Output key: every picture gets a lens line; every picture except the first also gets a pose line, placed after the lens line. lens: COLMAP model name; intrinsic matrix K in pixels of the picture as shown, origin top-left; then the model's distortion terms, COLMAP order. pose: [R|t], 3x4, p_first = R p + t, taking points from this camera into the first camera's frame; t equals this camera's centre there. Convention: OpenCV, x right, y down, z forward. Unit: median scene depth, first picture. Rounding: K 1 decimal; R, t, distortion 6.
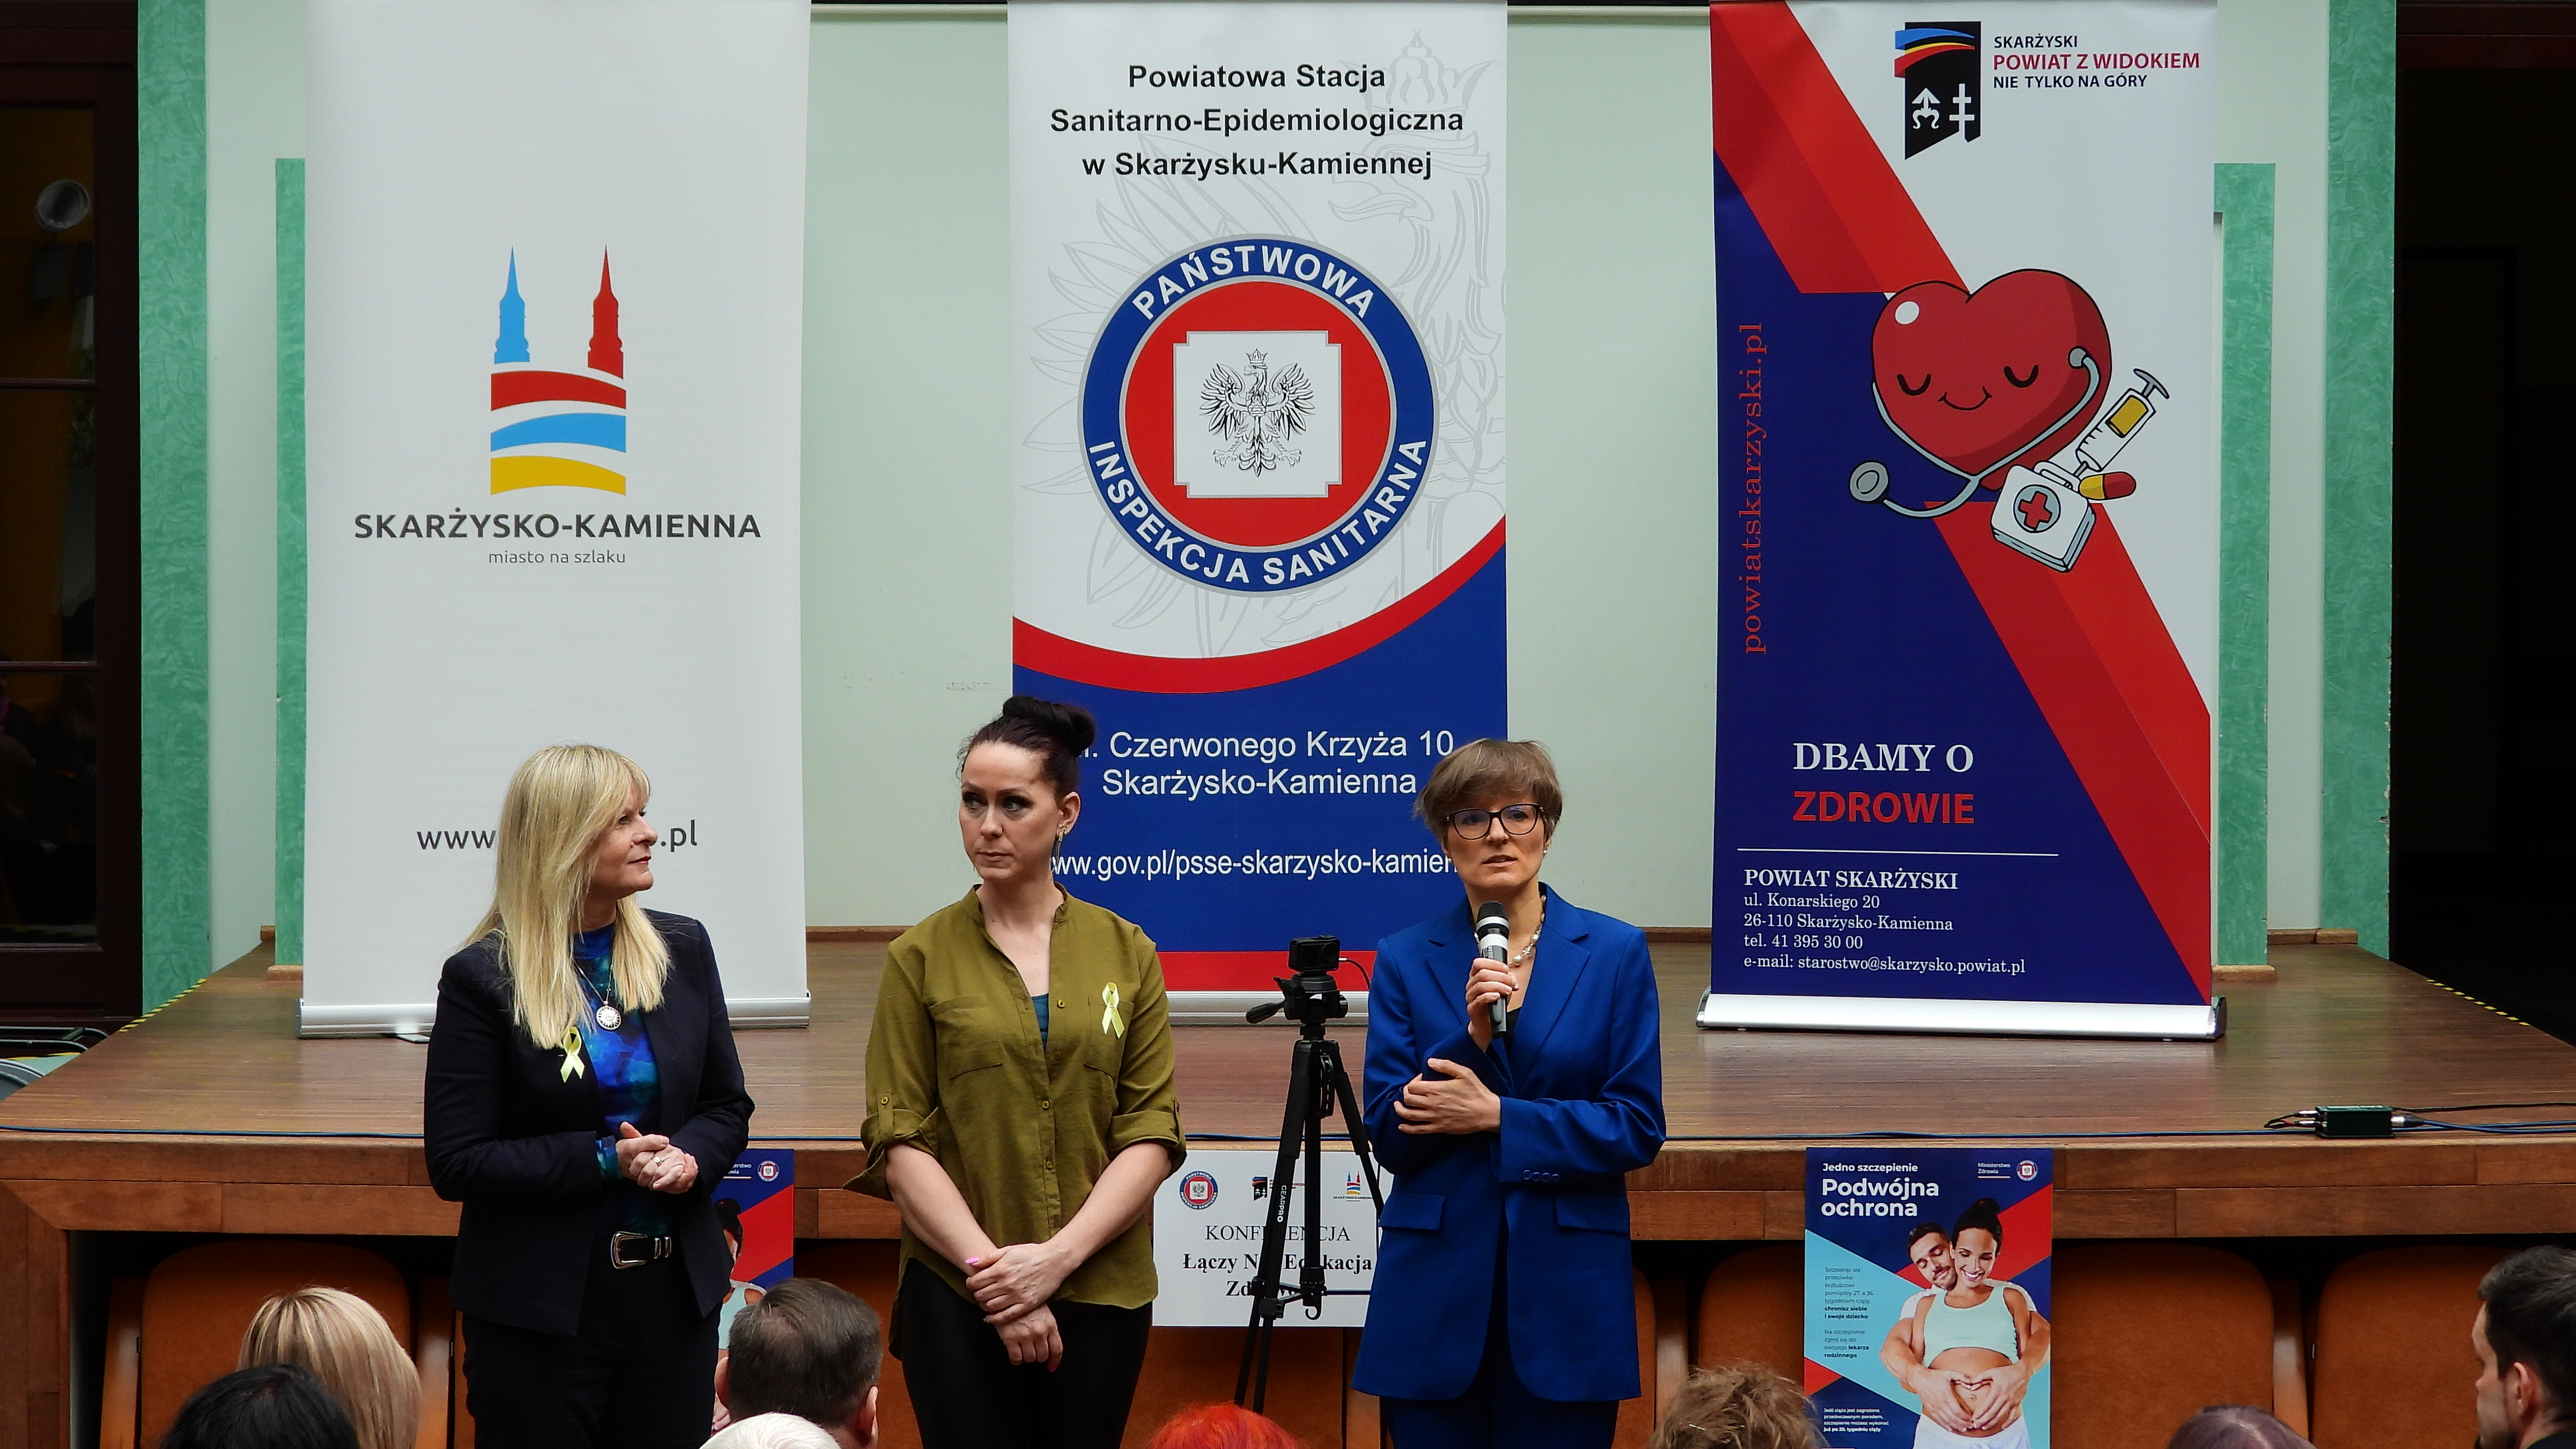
lens RADIAL K [[7100.6, 0, 1288.0], [0, 7100.6, 724.5], [0, 0, 1]] dist [0.026368, -0.936641]
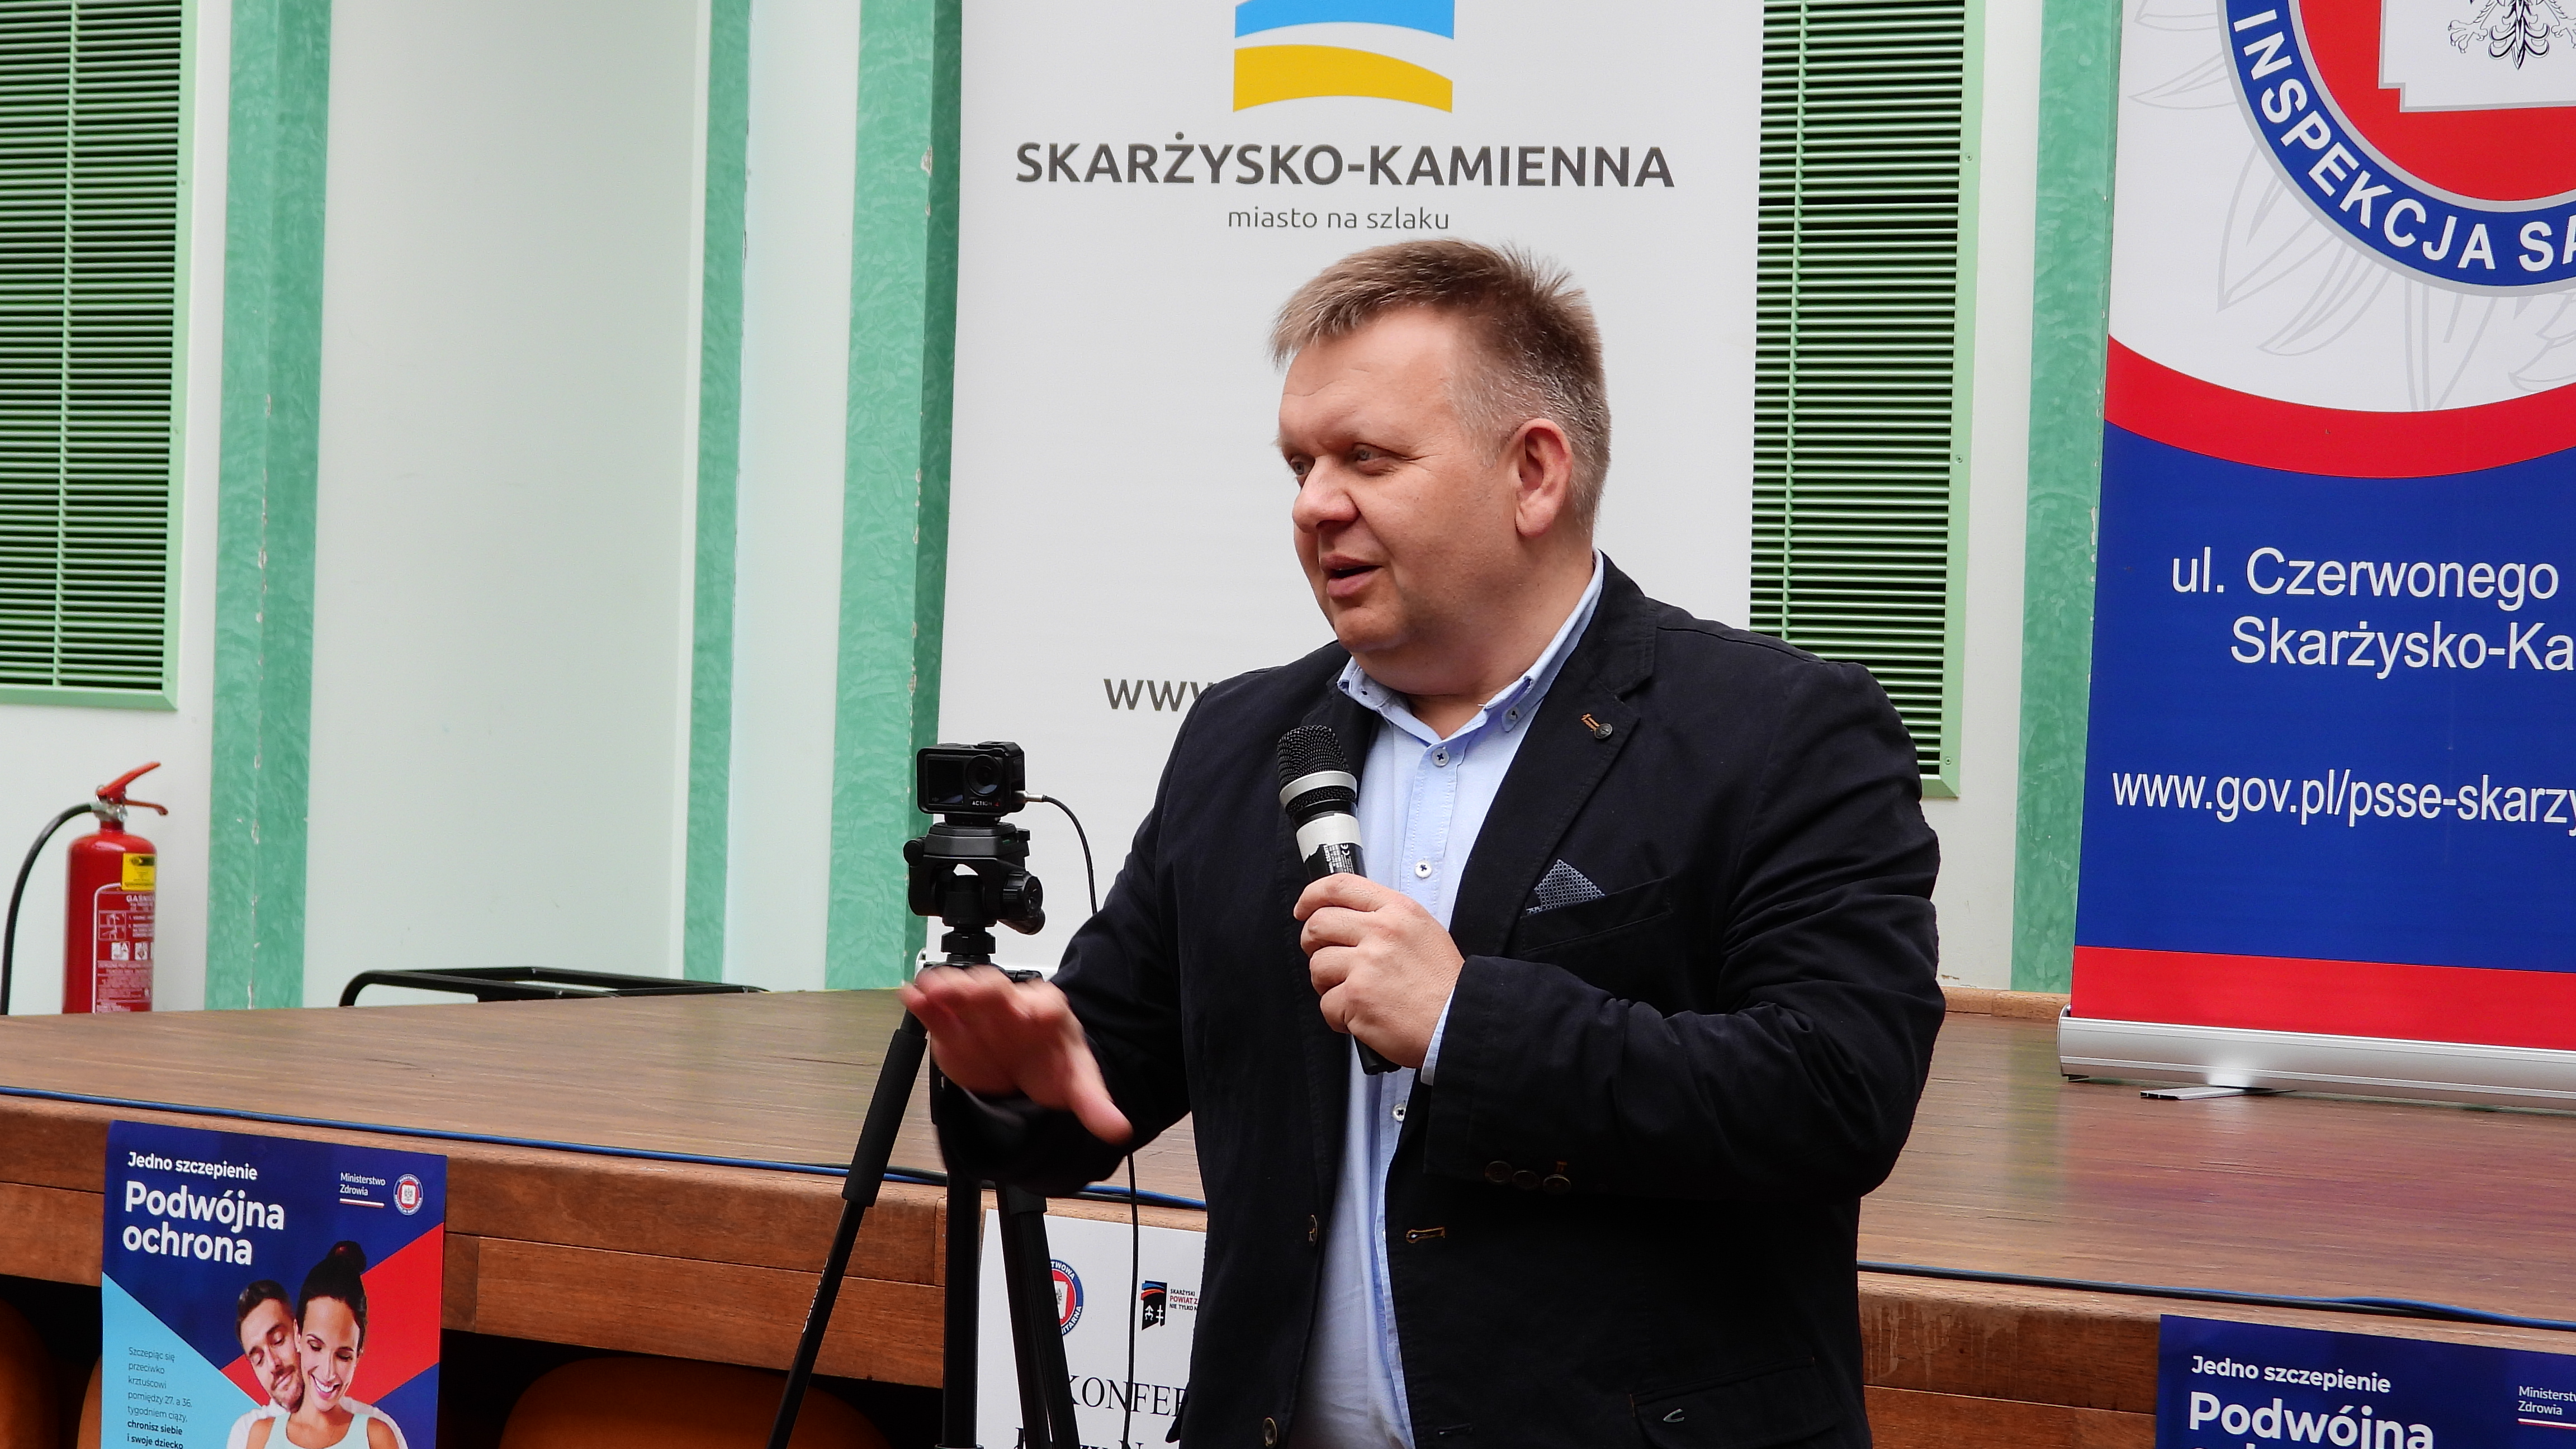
lens RADIAL K [[7100.6, 0, 1288.0], [0, 7100.6, 724.5], [0, 0, 1]] dist [0.026368, -0.936641]
pose [[0.784211, 0.030089, -0.619764, 0.252788], [-0.056875, 0.998104, -0.023509, 0.031388], [0.617882, 0.053685, 0.784436, 0.532877]]
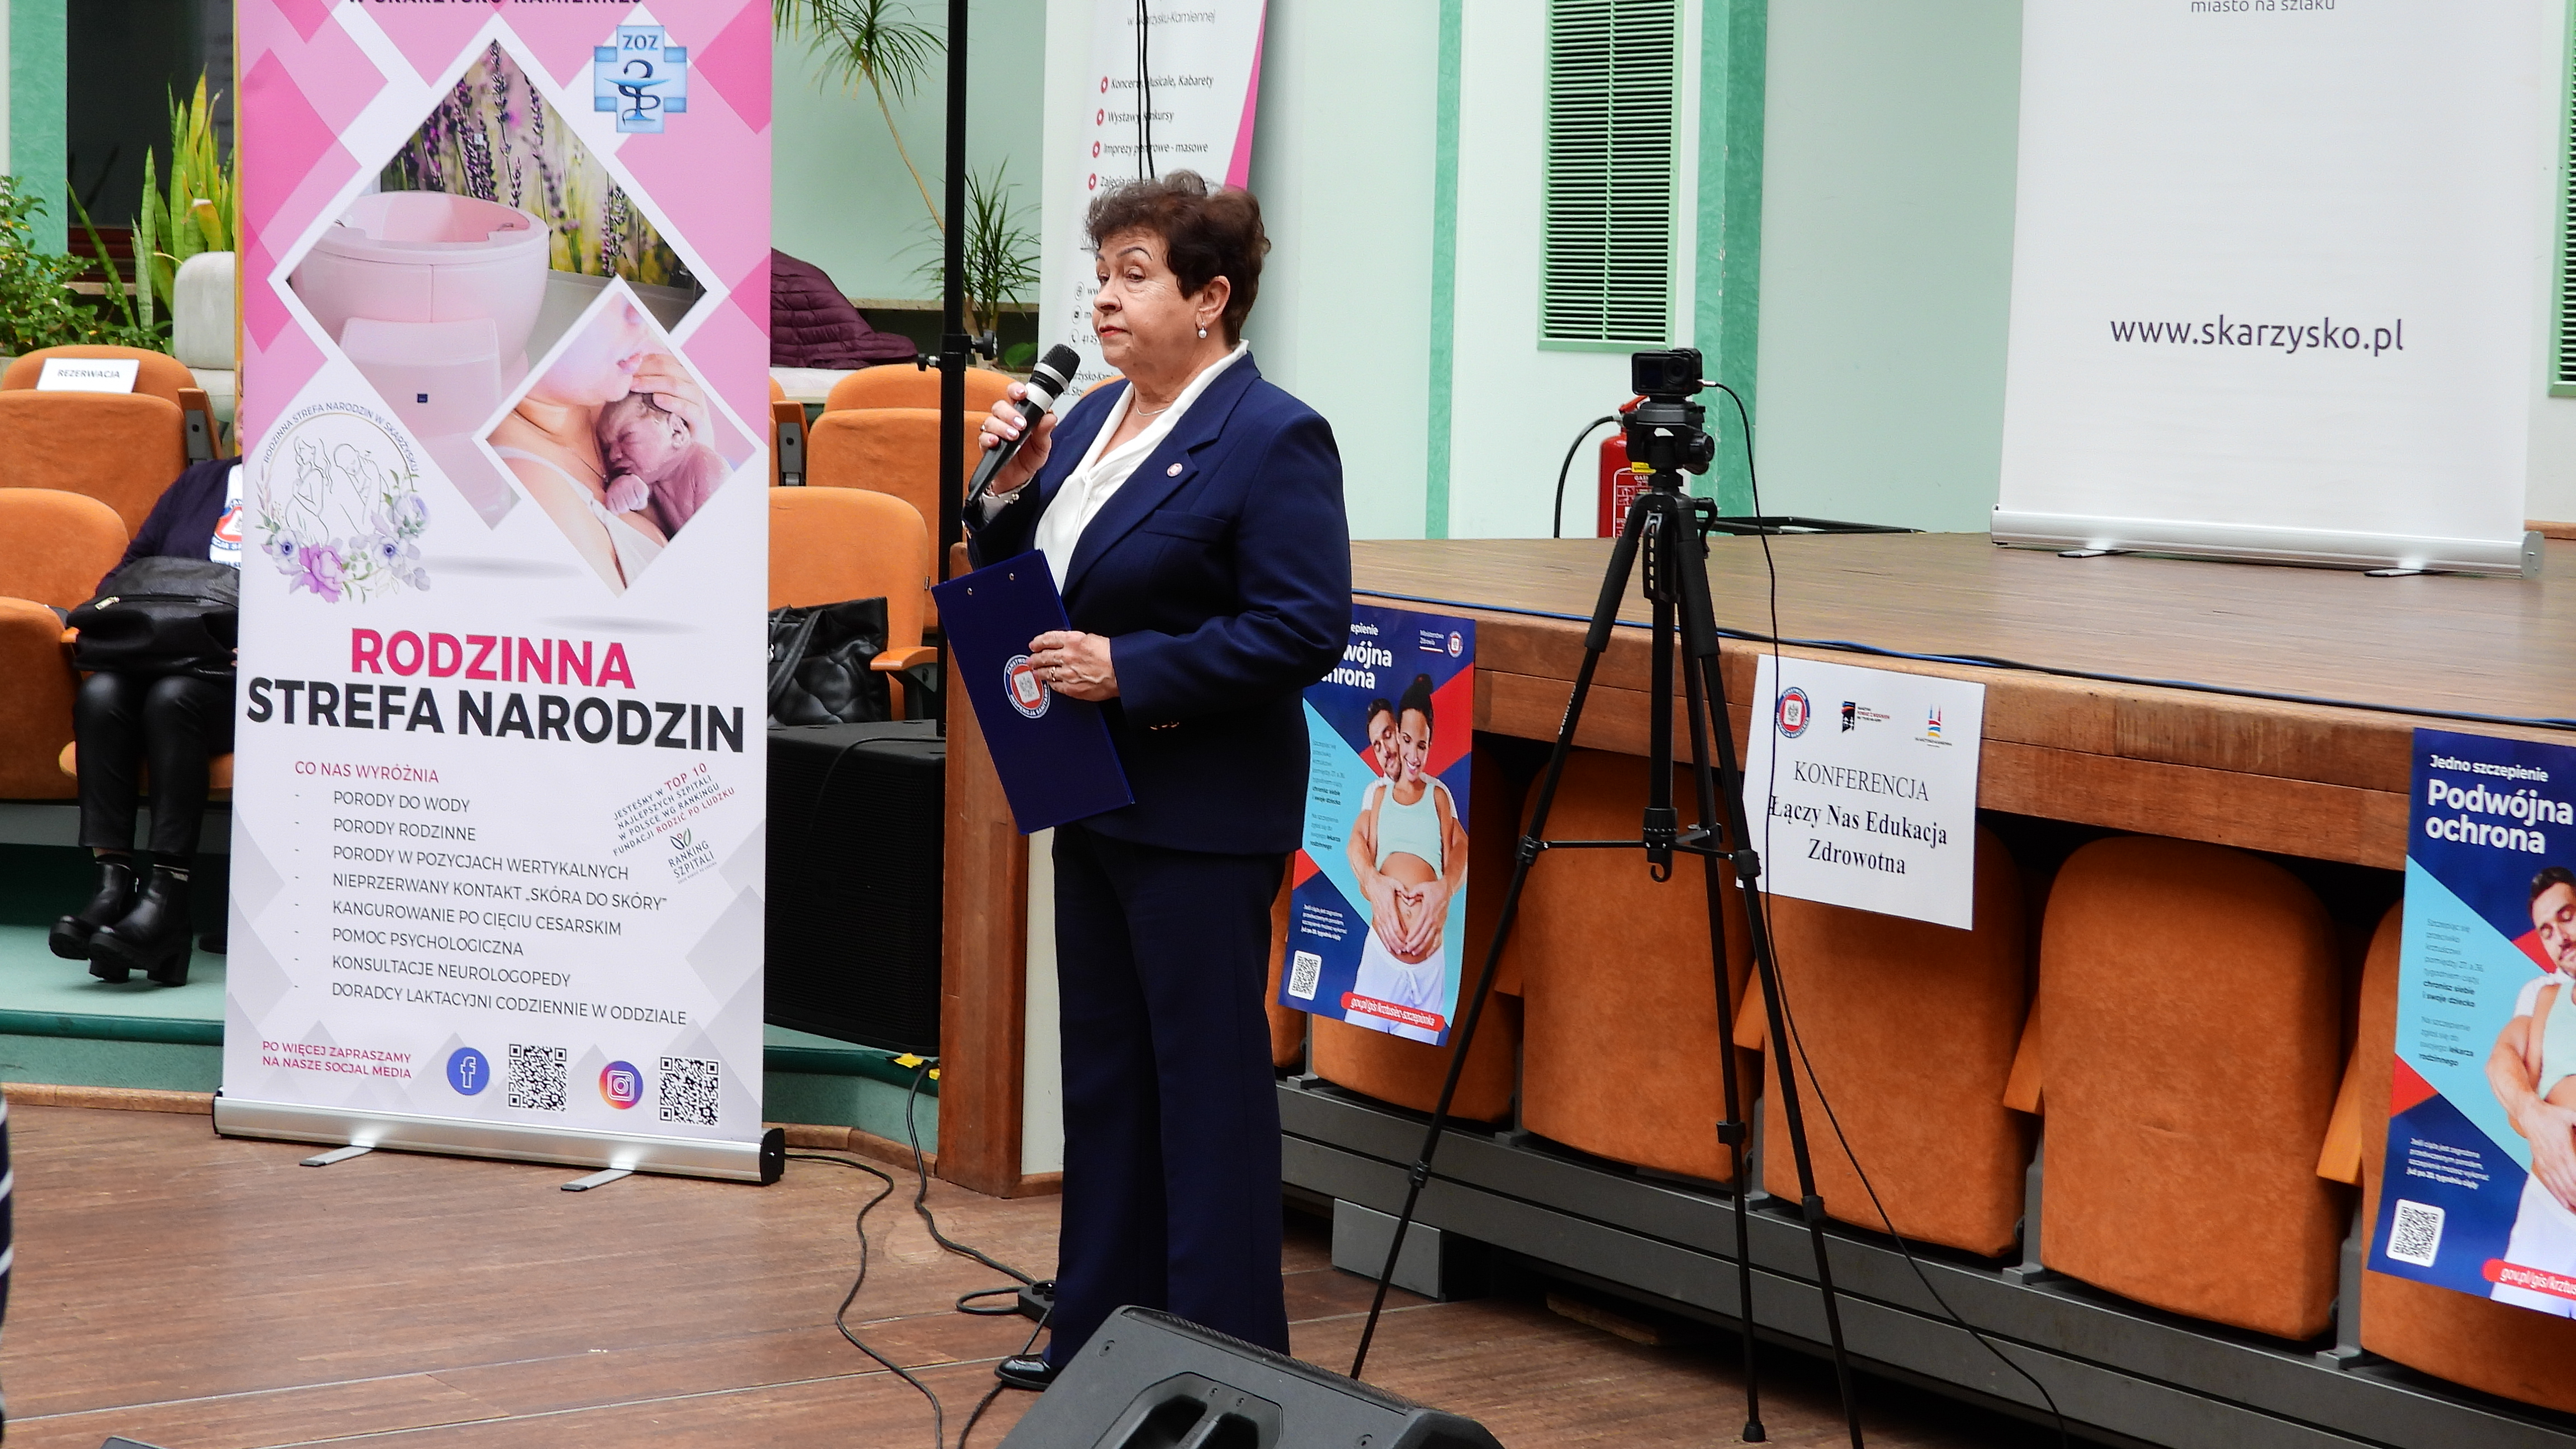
lens RADIAL K [[4851.1, 0, 1288.0], [0, 4851.1, 724.5], [0, 0, 1]] dist [0.010054, -0.093974]
pose [[0.536261, 0.085433, -0.839717, 0.326798], [-0.057786, 0.996246, 0.064455, 0.031489], [0.842072, 0.013960, 0.539185, 0.577700]]
